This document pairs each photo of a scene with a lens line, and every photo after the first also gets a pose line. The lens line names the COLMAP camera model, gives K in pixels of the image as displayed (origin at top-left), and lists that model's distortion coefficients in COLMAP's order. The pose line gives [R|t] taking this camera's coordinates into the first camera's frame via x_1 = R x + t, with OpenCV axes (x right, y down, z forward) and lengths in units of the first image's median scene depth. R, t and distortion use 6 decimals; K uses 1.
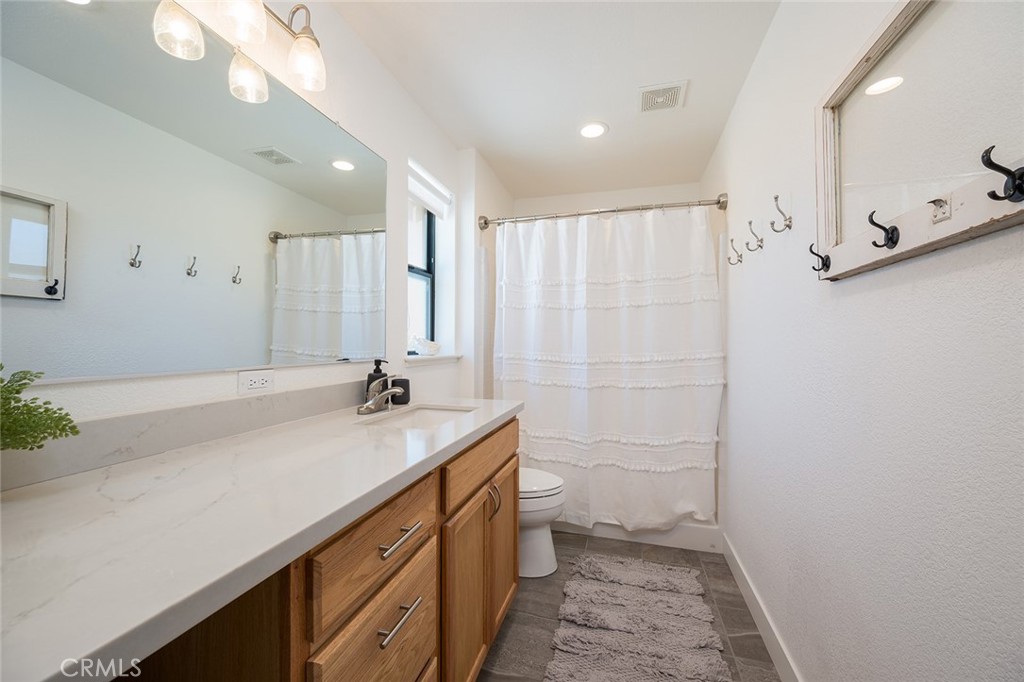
lens RADIAL K [[399.7, 0, 514.2], [0, 399.7, 340.1], [0, 0, 1]] dist [-0.000683, -0.000411]
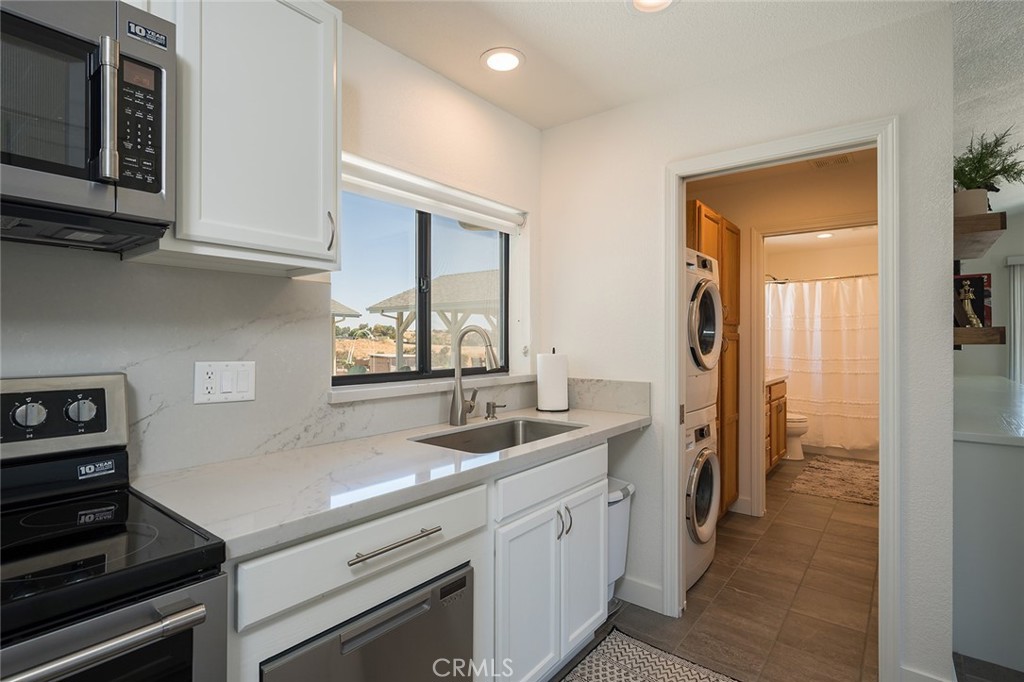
lens RADIAL K [[503.0, 0, 512.2], [0, 503.0, 340.1], [0, 0, 1]] dist [-0.001762, 0.001050]
pose [[0.922183, -0.004167, -0.386732, -0.247063], [0.004479, 0.999990, -0.000095, -0.043658], [0.386728, -0.001645, 0.922192, -1.759214]]
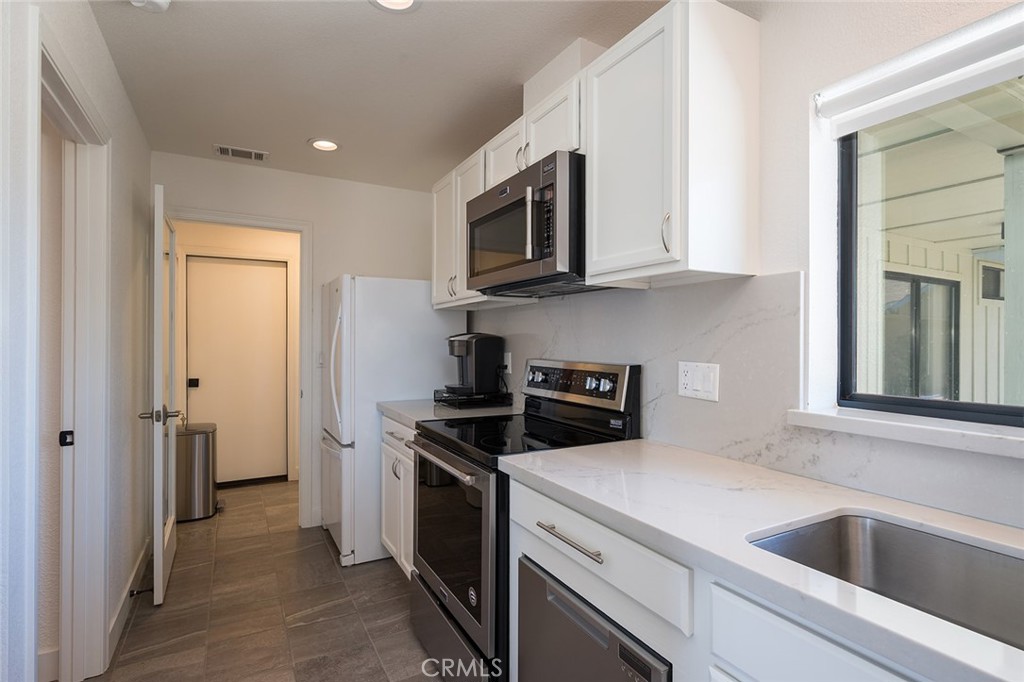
lens RADIAL K [[503.0, 0, 512.2], [0, 503.0, 340.1], [0, 0, 1]] dist [-0.001762, 0.001050]
pose [[-0.706237, -0.006265, -0.707948, -0.131369], [-0.002917, 0.999978, -0.005940, -0.045436], [0.707970, -0.002131, -0.706240, -0.980653]]
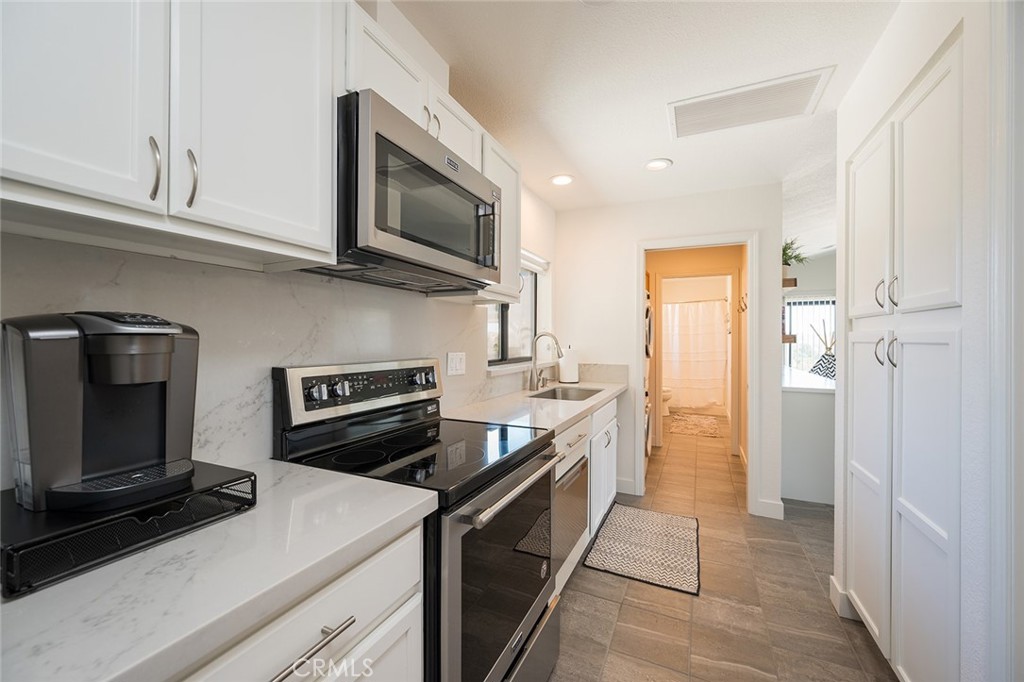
lens RADIAL K [[399.7, 0, 514.2], [0, 399.7, 340.1], [0, 0, 1]] dist [-0.000683, -0.000411]
pose [[0.986786, -0.001474, -0.162021, -0.557792], [0.001693, 0.999998, 0.001215, -0.047082], [0.162018, -0.001473, 0.986787, -2.191431]]
